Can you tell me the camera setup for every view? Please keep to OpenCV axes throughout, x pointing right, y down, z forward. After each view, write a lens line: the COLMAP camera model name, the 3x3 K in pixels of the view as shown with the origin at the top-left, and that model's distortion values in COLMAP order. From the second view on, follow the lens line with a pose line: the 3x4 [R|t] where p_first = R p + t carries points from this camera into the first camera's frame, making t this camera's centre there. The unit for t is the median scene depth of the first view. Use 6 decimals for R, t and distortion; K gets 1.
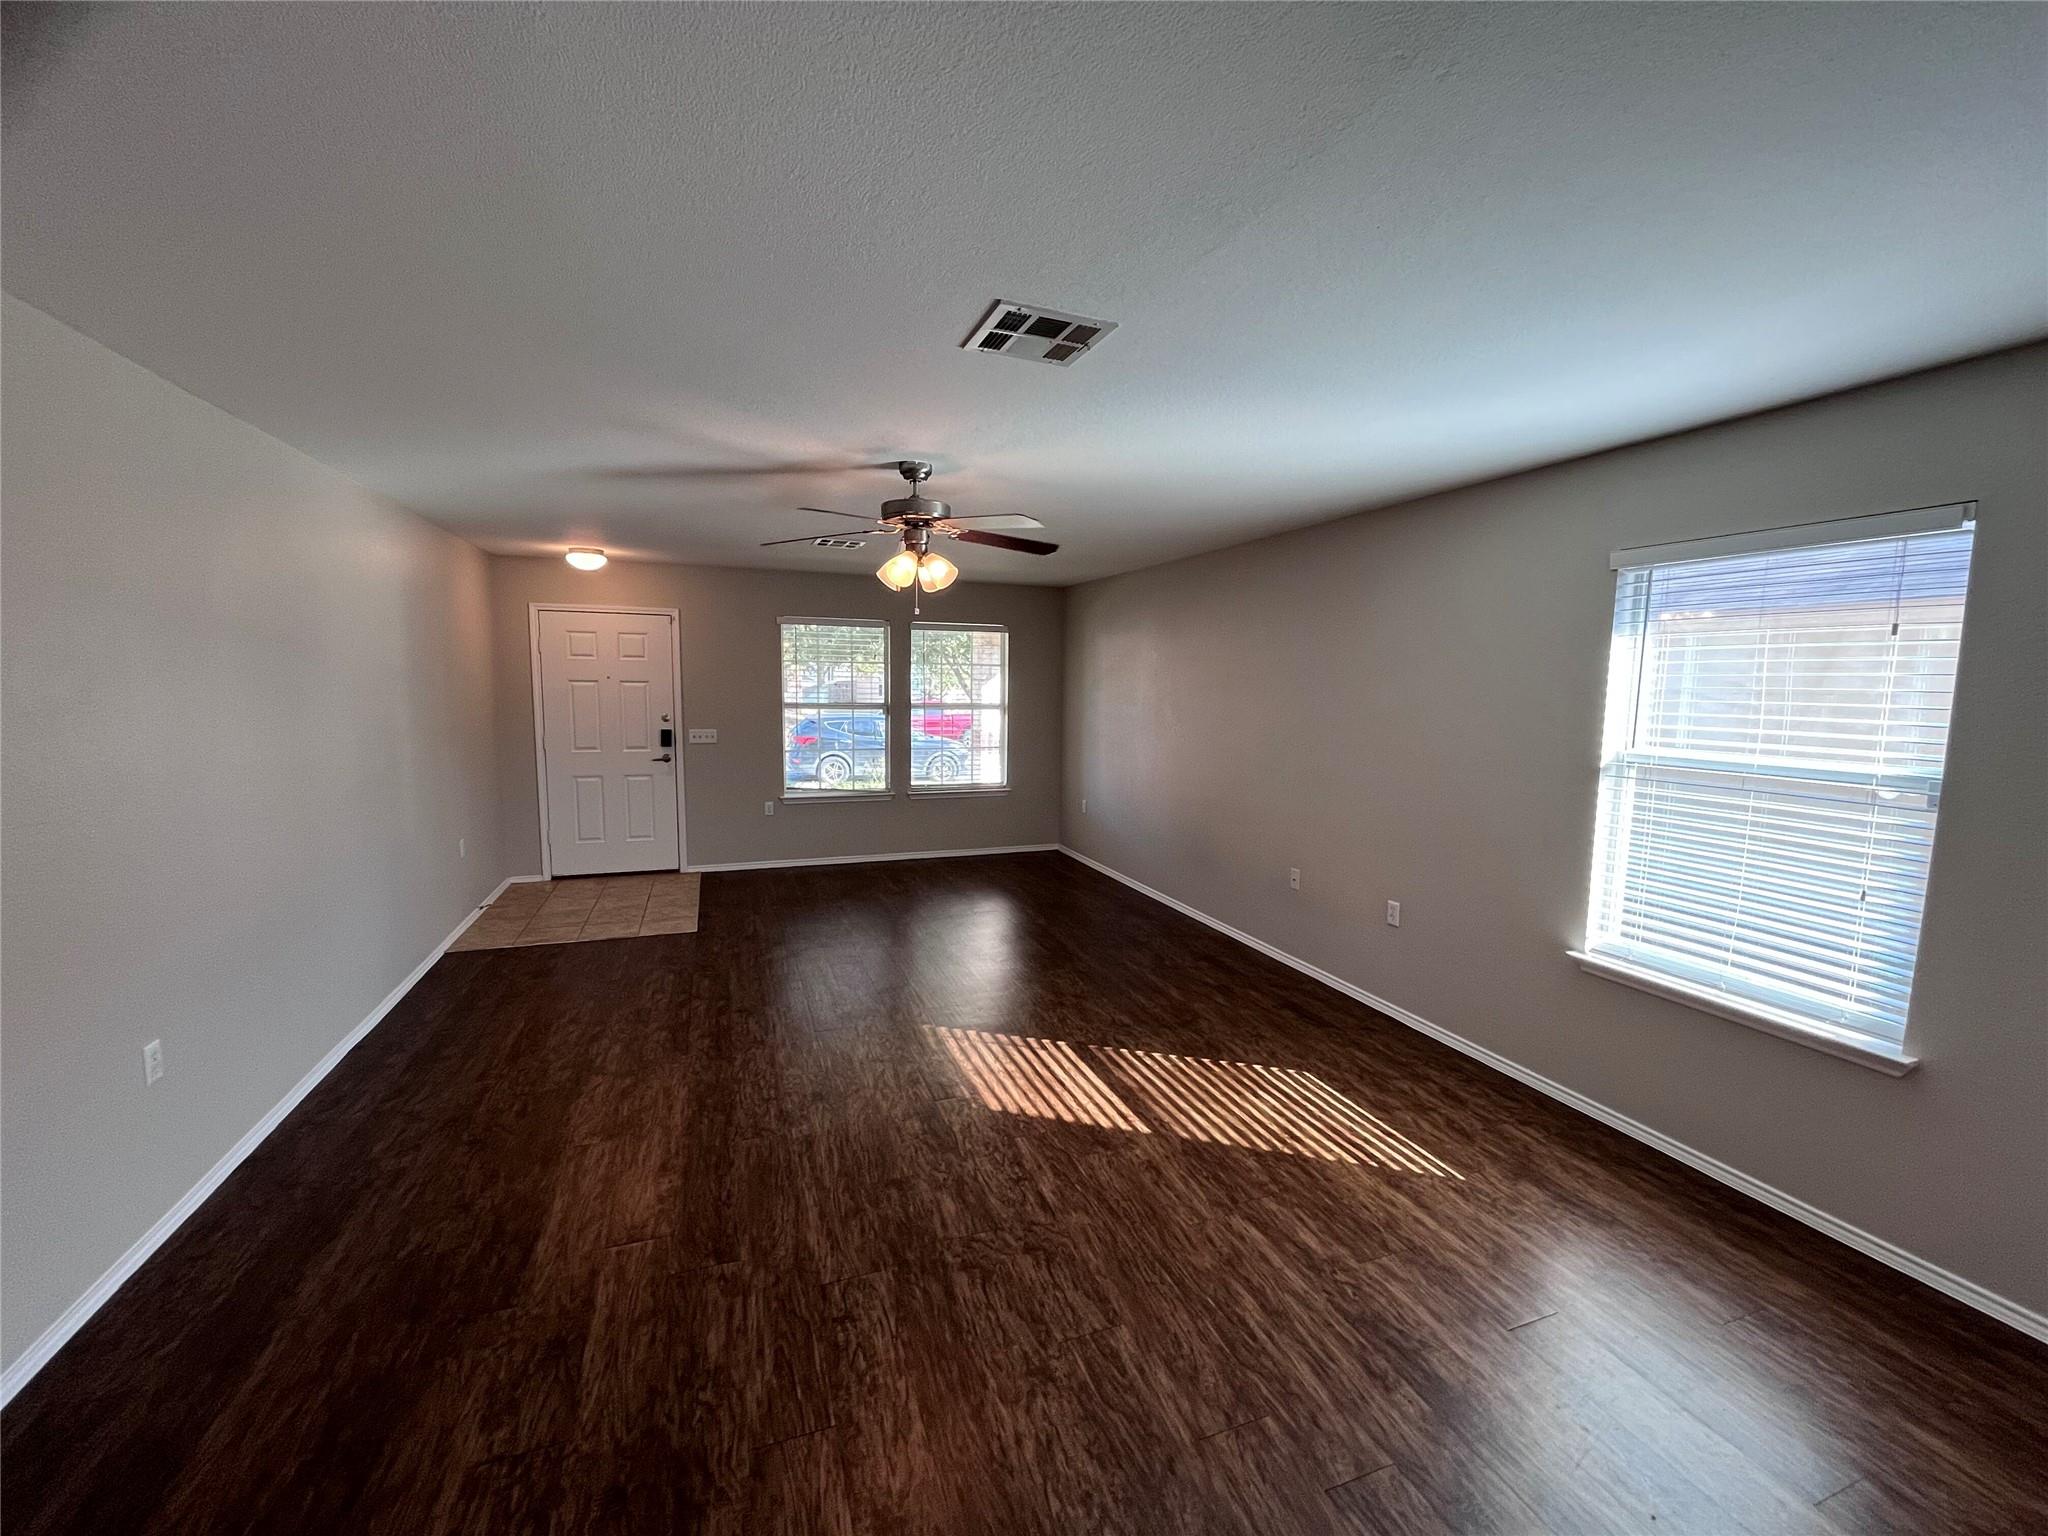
lens RADIAL K [[829.6, 0, 1013.2], [0, 829.6, 771.2], [0, 0, 1]] dist [0.000702, 0.000879]
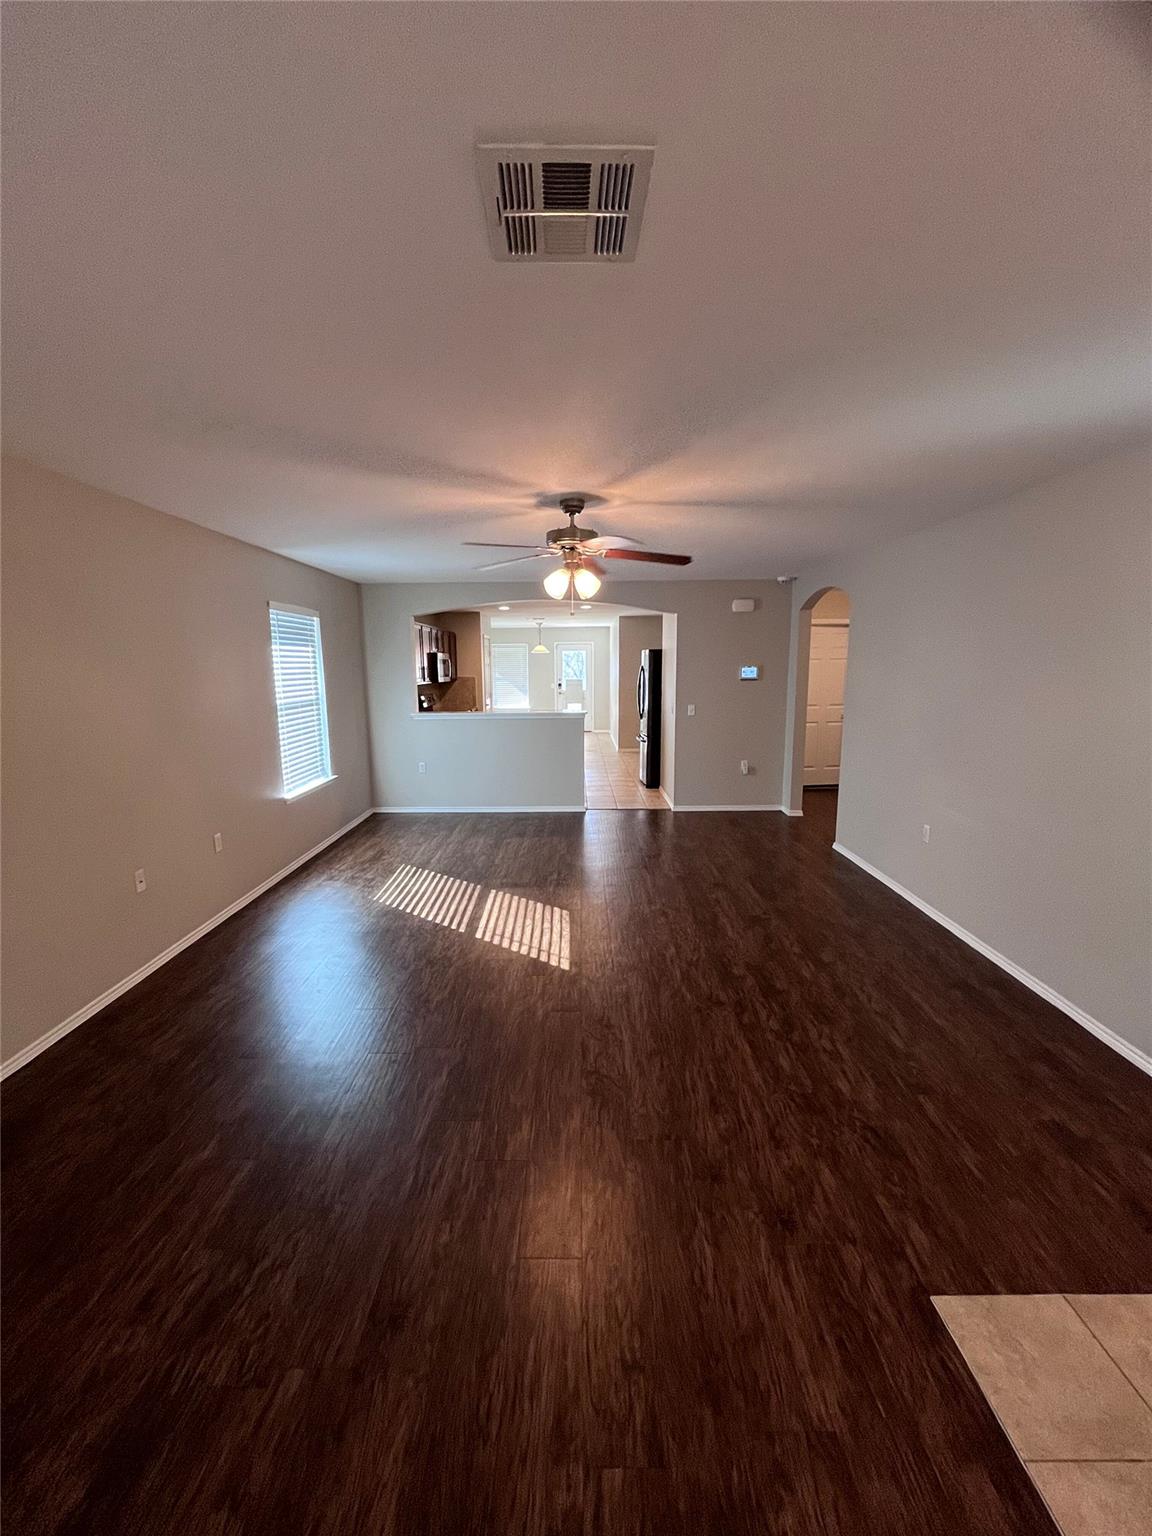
lens RADIAL K [[622.2, 0, 570.8], [0, 622.2, 762.7], [0, 0, 1]] dist [0.000702, 0.000879]
pose [[-0.937083, -0.061144, 0.343710, -0.463839], [0.032010, 0.965347, 0.258999, -0.221334], [-0.347636, 0.253706, -0.902653, 1.932890]]
